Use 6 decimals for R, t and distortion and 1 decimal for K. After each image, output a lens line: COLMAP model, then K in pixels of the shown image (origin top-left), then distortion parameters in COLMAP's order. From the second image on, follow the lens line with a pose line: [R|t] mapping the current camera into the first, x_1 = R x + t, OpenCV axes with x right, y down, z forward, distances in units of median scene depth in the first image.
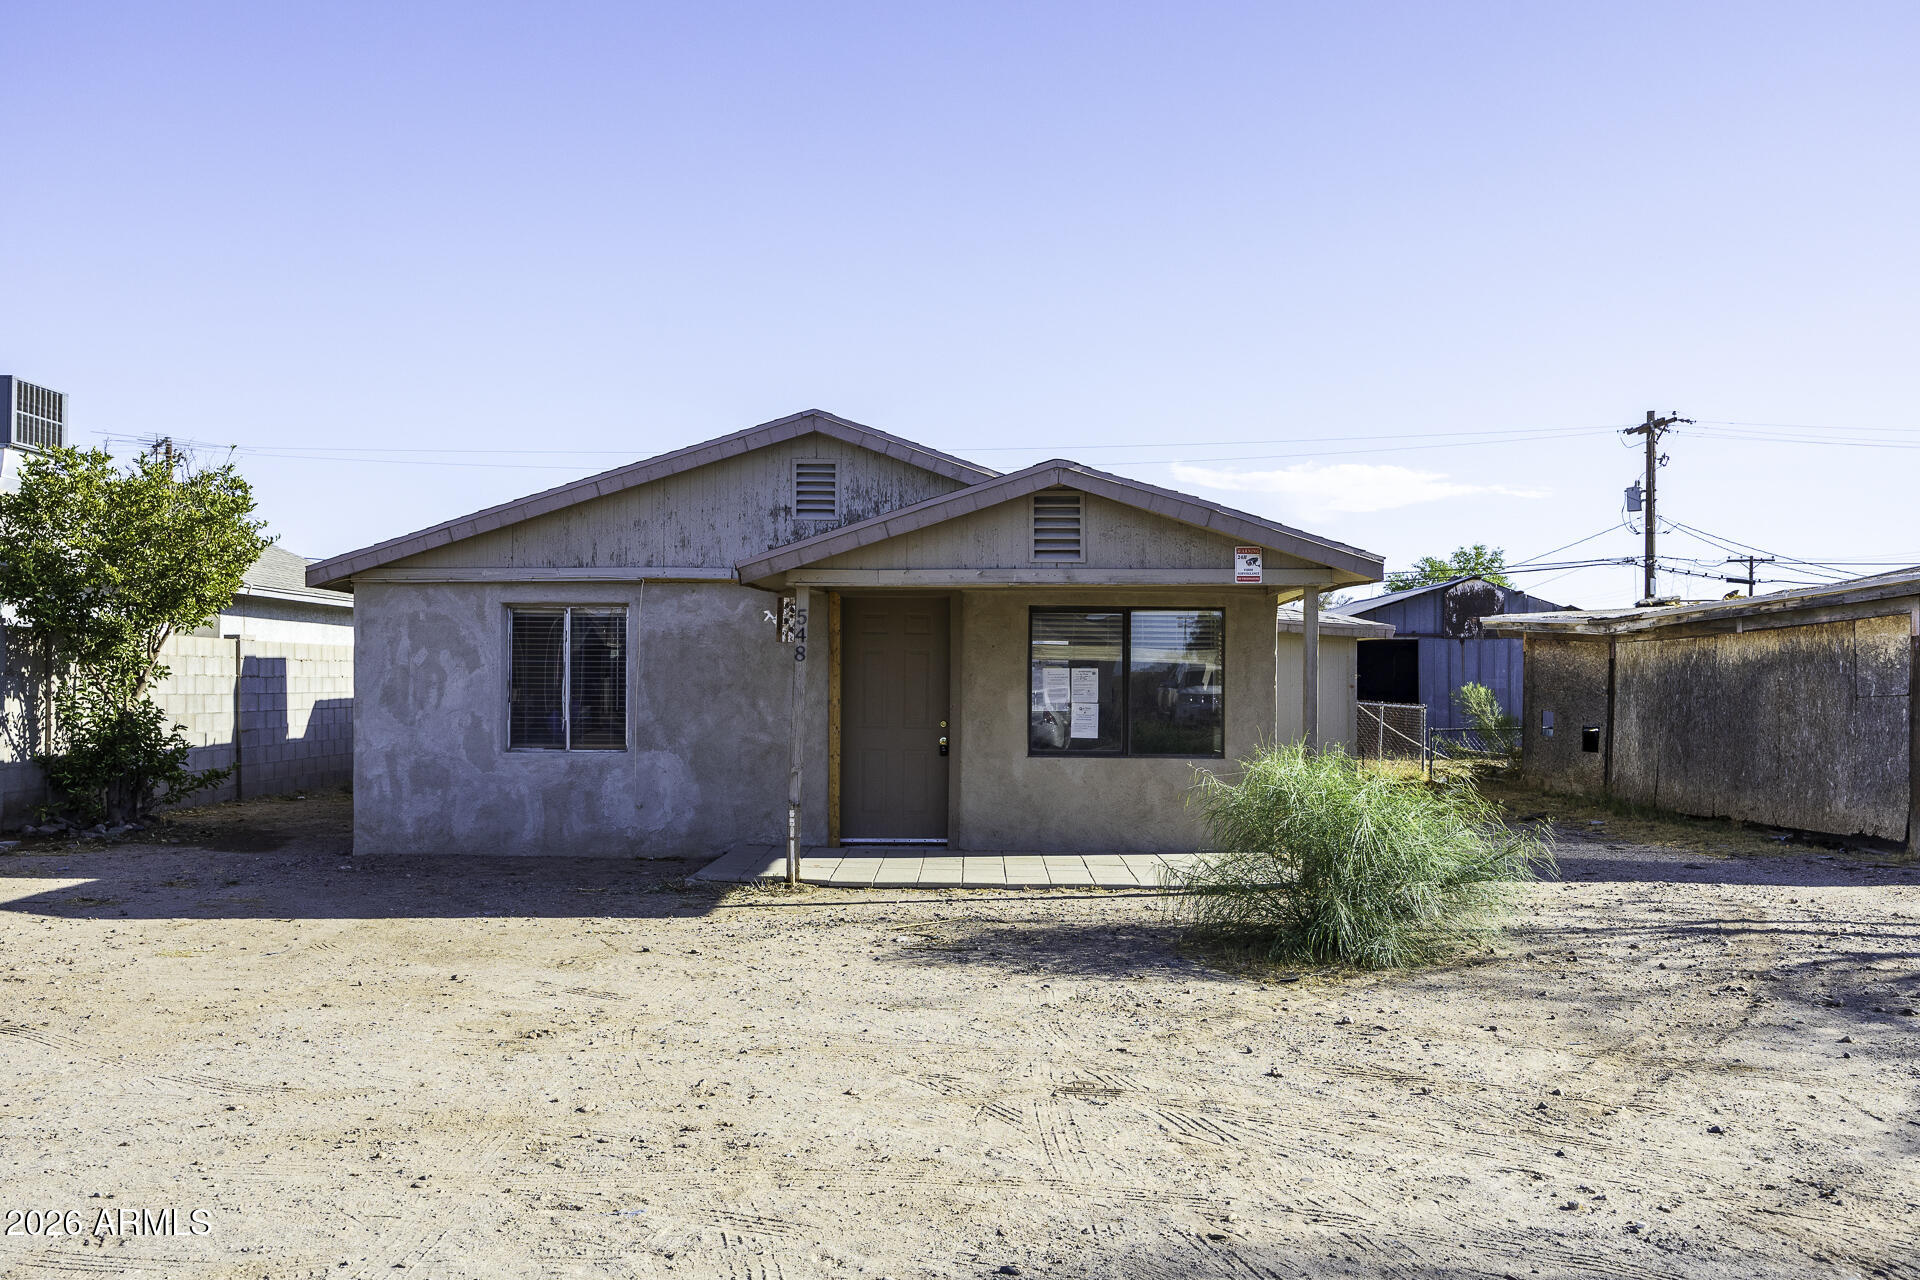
lens RADIAL K [[1501.0, 0, 927.0], [0, 1501.0, 646.0], [0, 0, 1]] dist [-0.002188, -0.001208]
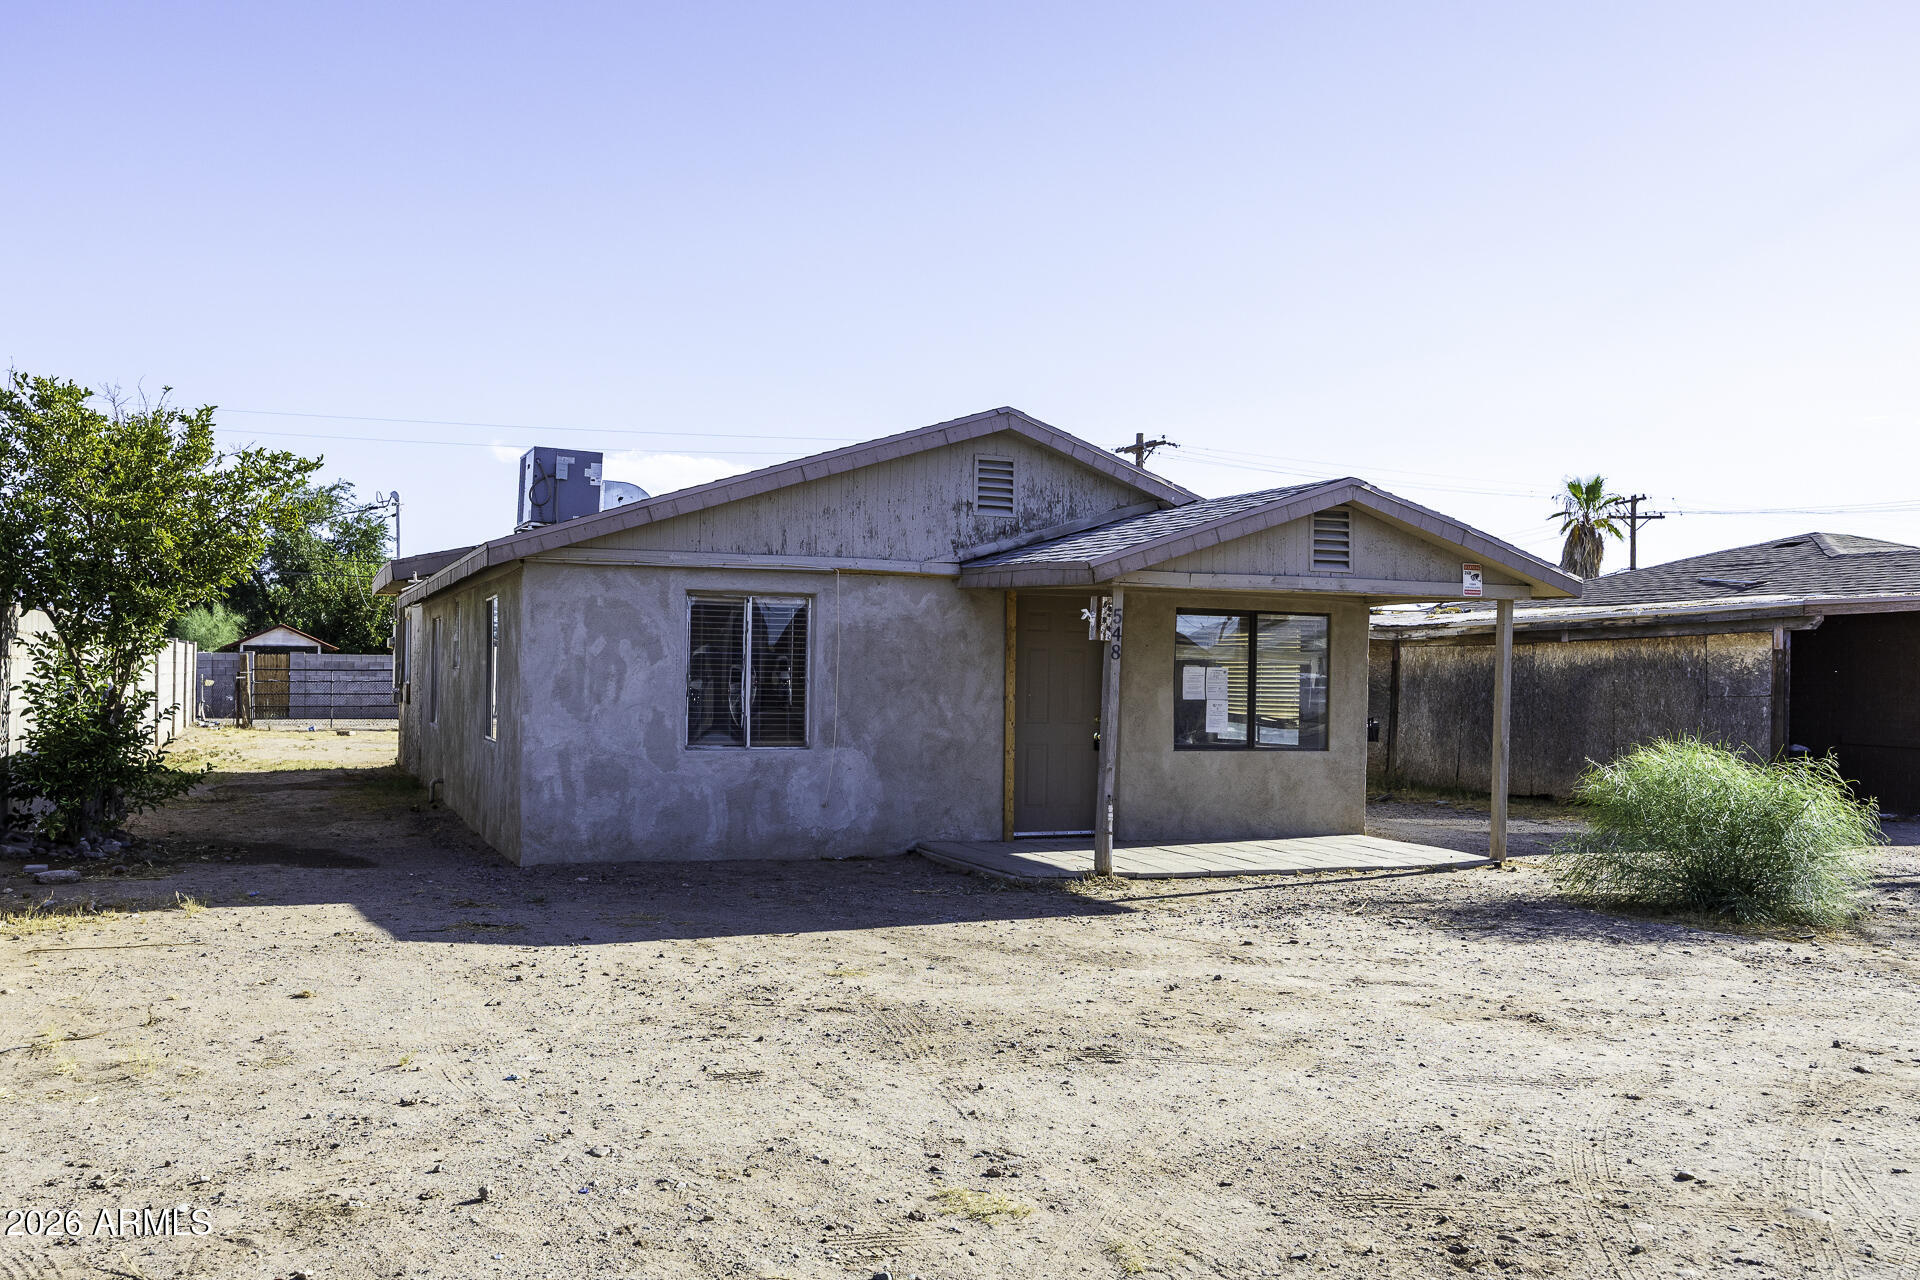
lens RADIAL K [[1501.0, 0, 958.5], [0, 1501.0, 644.2], [0, 0, 1]] dist [-0.002188, -0.001208]
pose [[0.931828, 0.017683, 0.362469, -0.460851], [-0.019921, 0.999799, 0.002439, -0.000511], [-0.362353, -0.009493, 0.931993, 0.070991]]
